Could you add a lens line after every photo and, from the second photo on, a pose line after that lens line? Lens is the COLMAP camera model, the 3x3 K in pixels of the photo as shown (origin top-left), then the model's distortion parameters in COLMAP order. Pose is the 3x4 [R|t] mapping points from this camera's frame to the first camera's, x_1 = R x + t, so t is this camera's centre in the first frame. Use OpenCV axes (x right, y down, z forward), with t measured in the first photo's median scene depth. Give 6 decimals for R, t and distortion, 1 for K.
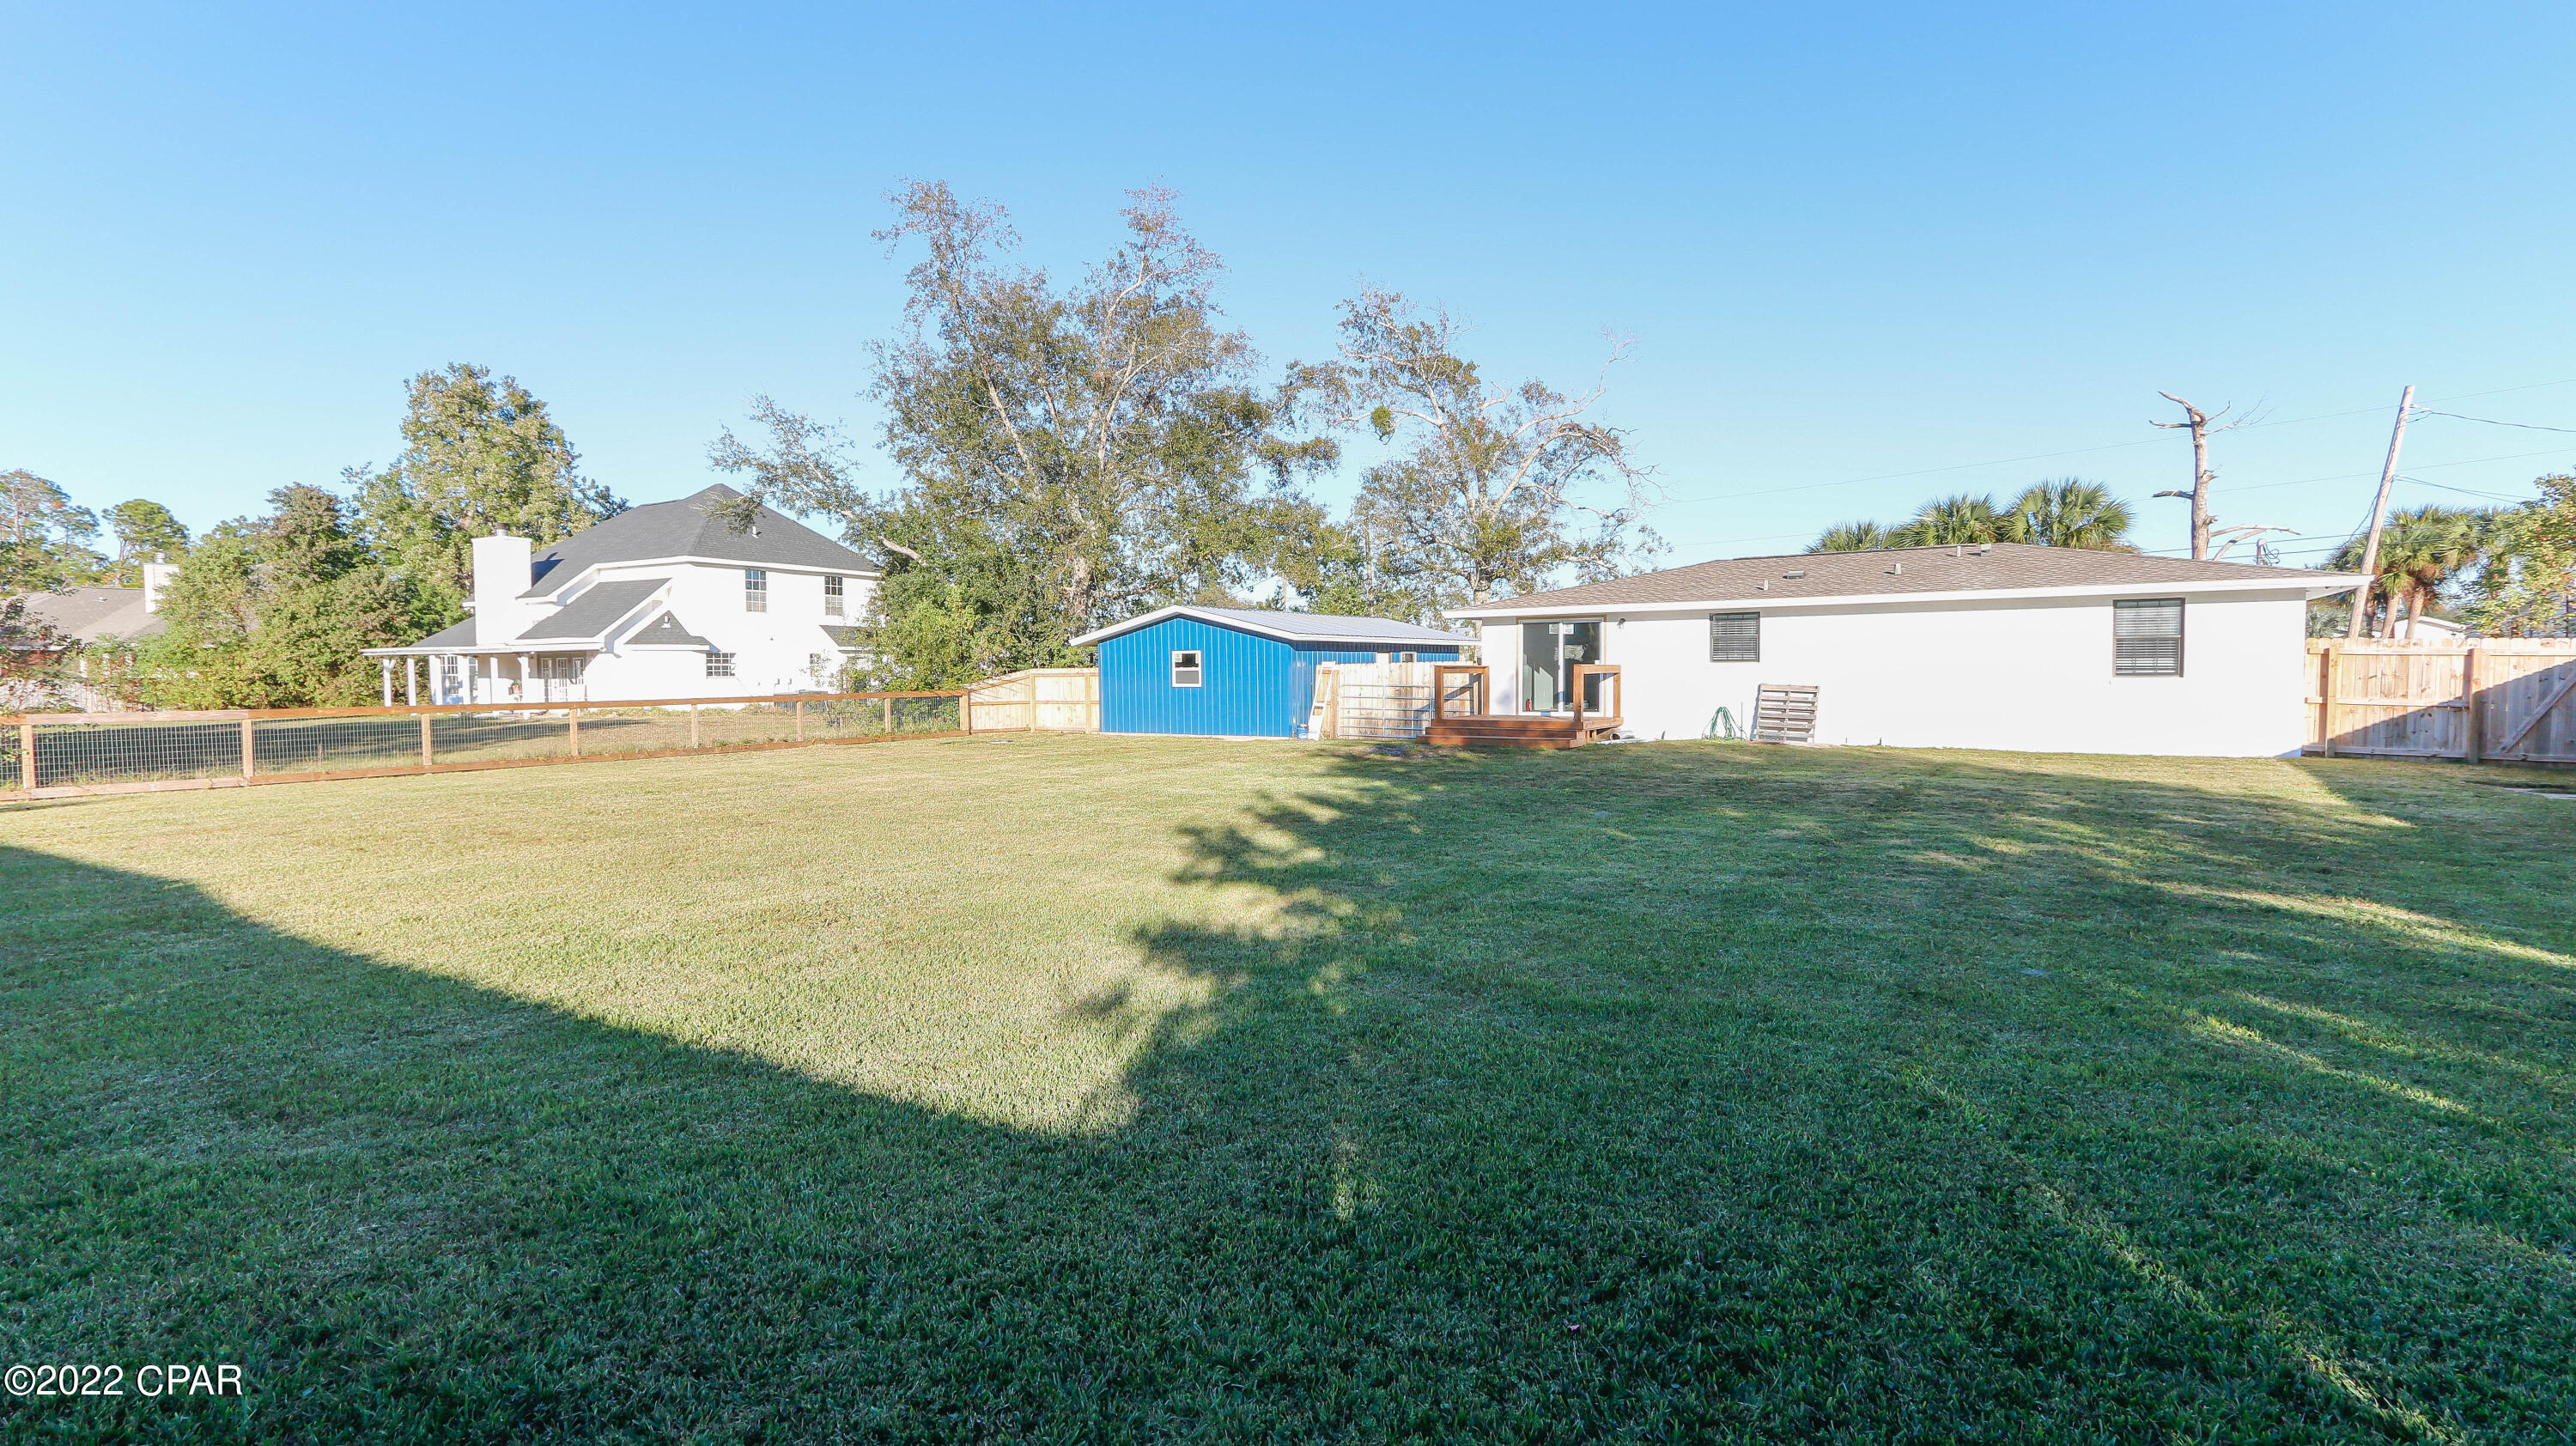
lens RADIAL K [[1186.9, 0, 1288.0], [0, 1186.9, 723.0], [0, 0, 1]] dist [0.018661, -0.000030]
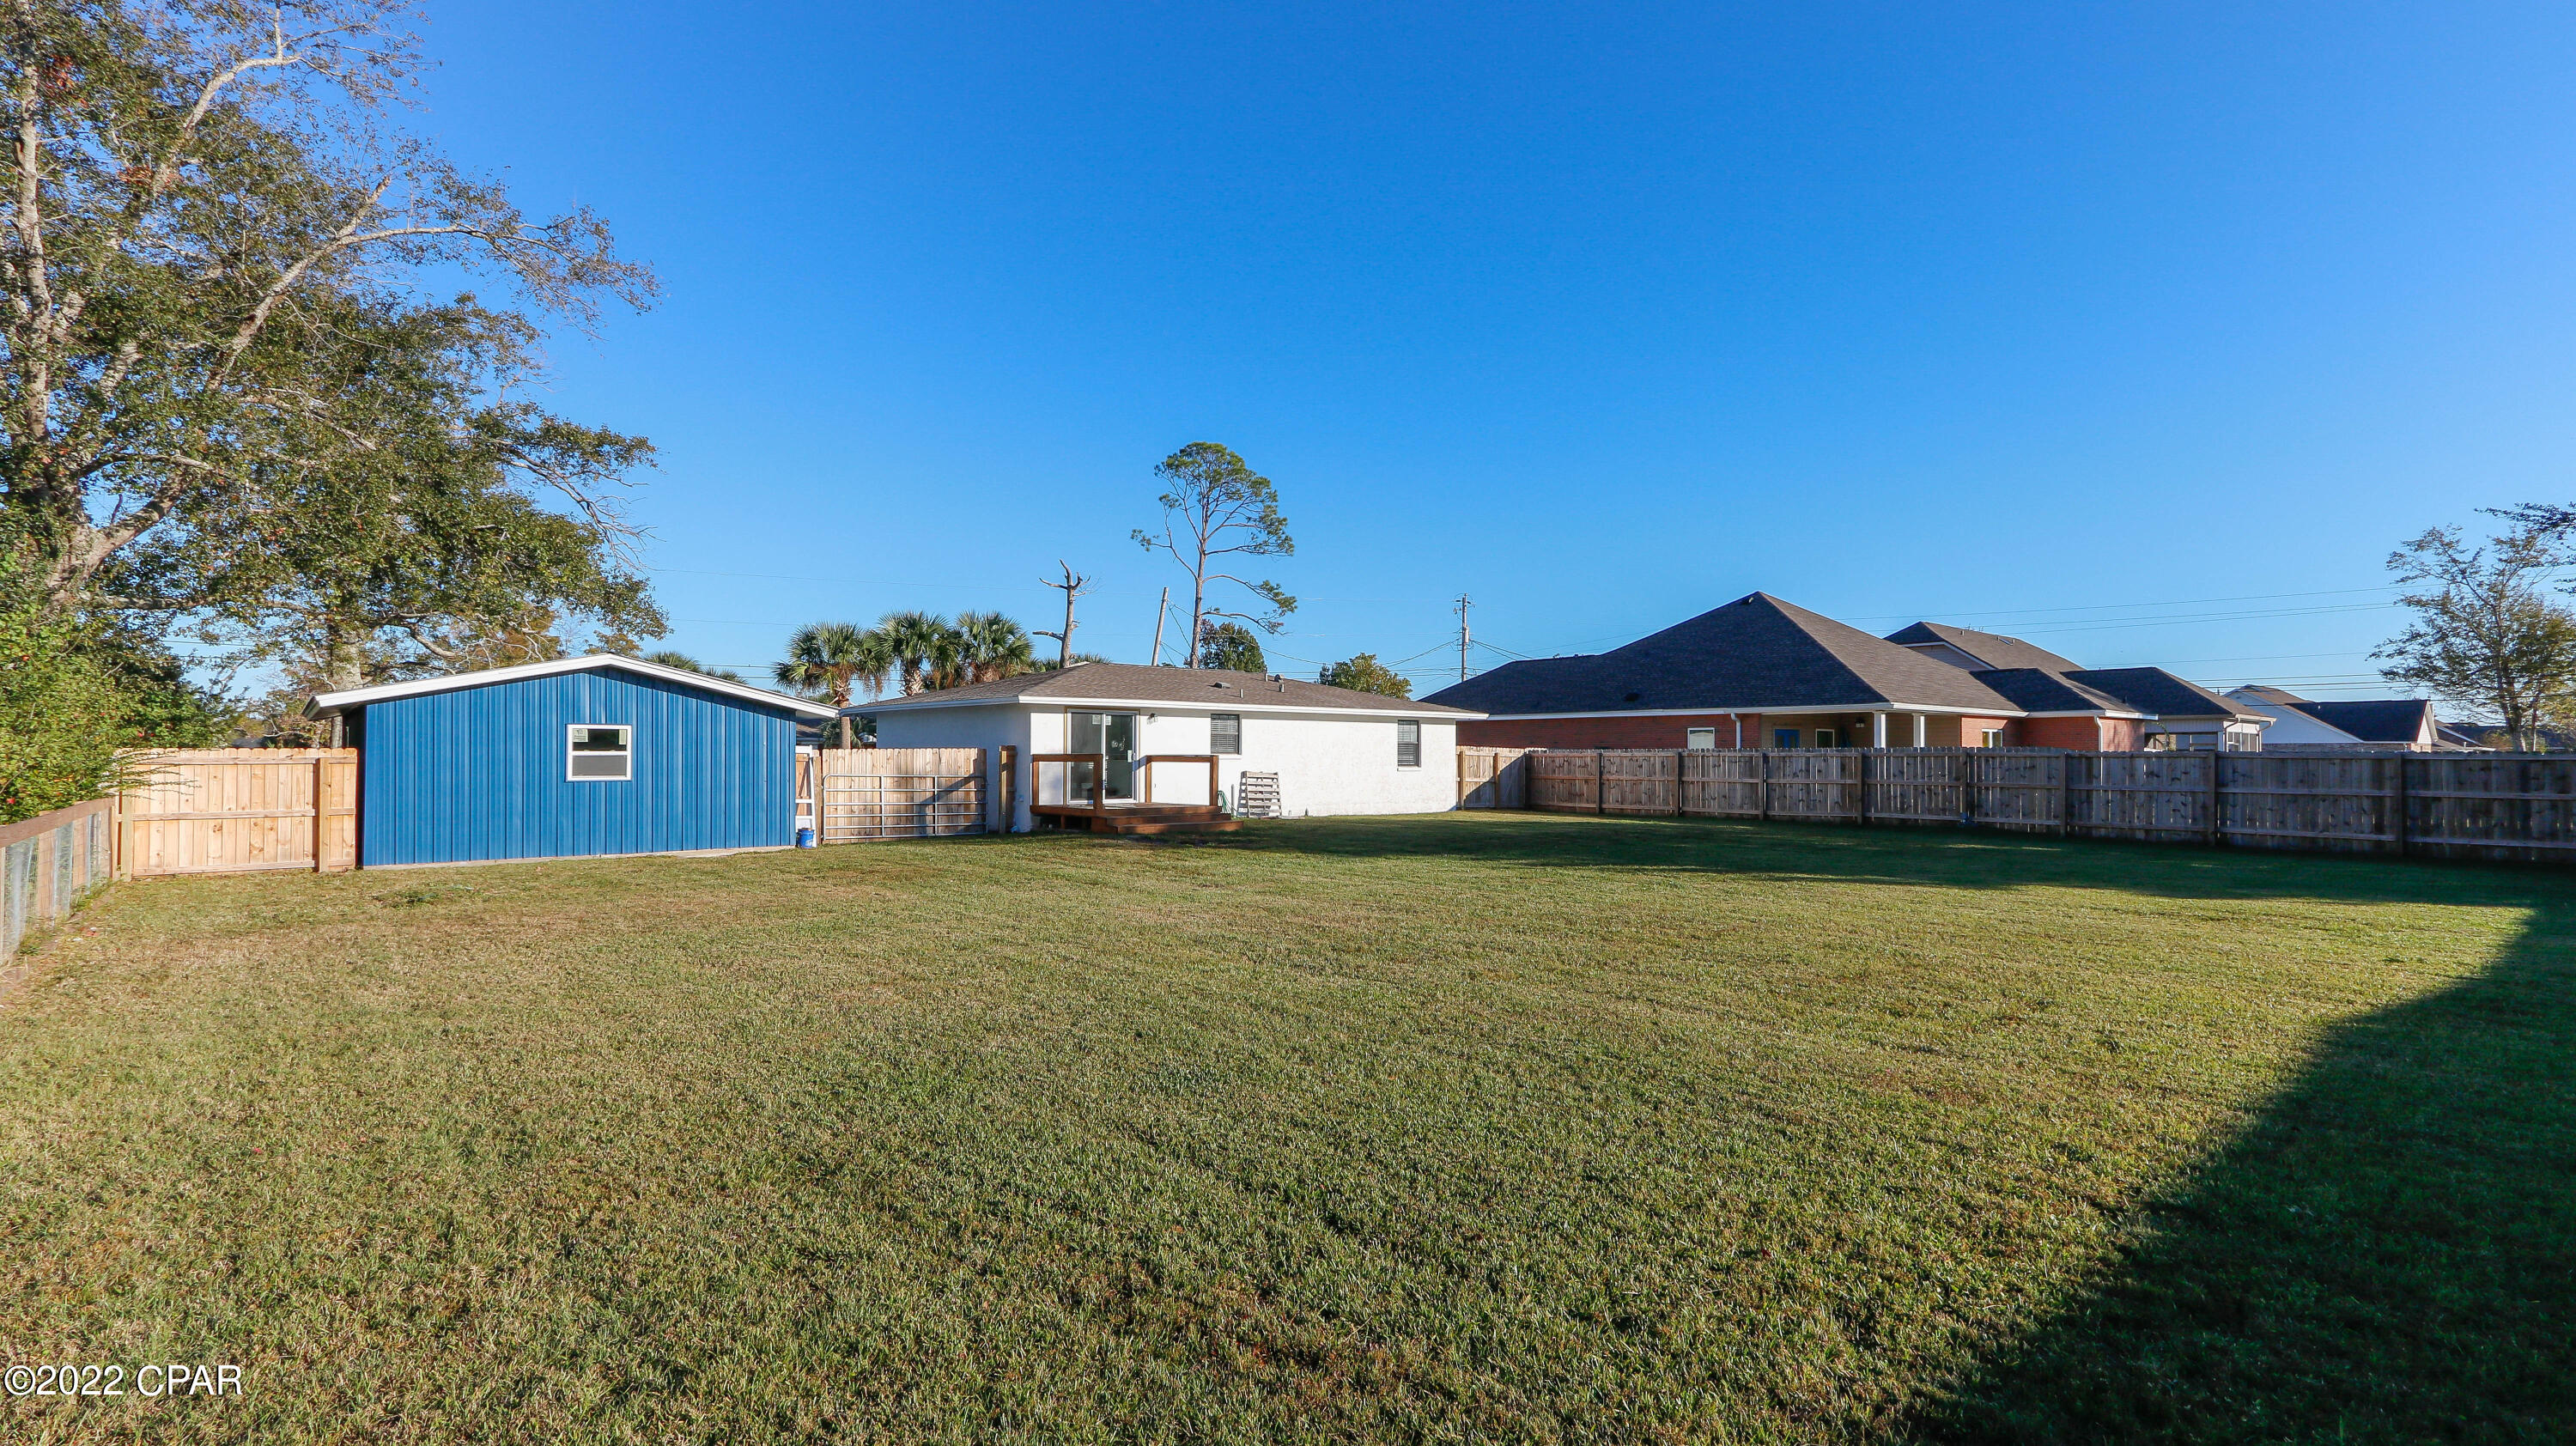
lens RADIAL K [[1186.9, 0, 1288.0], [0, 1186.9, 723.0], [0, 0, 1]] dist [0.018661, -0.000030]
pose [[0.279350, 0.037329, 0.959463, -0.718156], [0.038007, 0.998031, -0.049895, -0.017886], [-0.959437, 0.050404, 0.277381, 0.548054]]
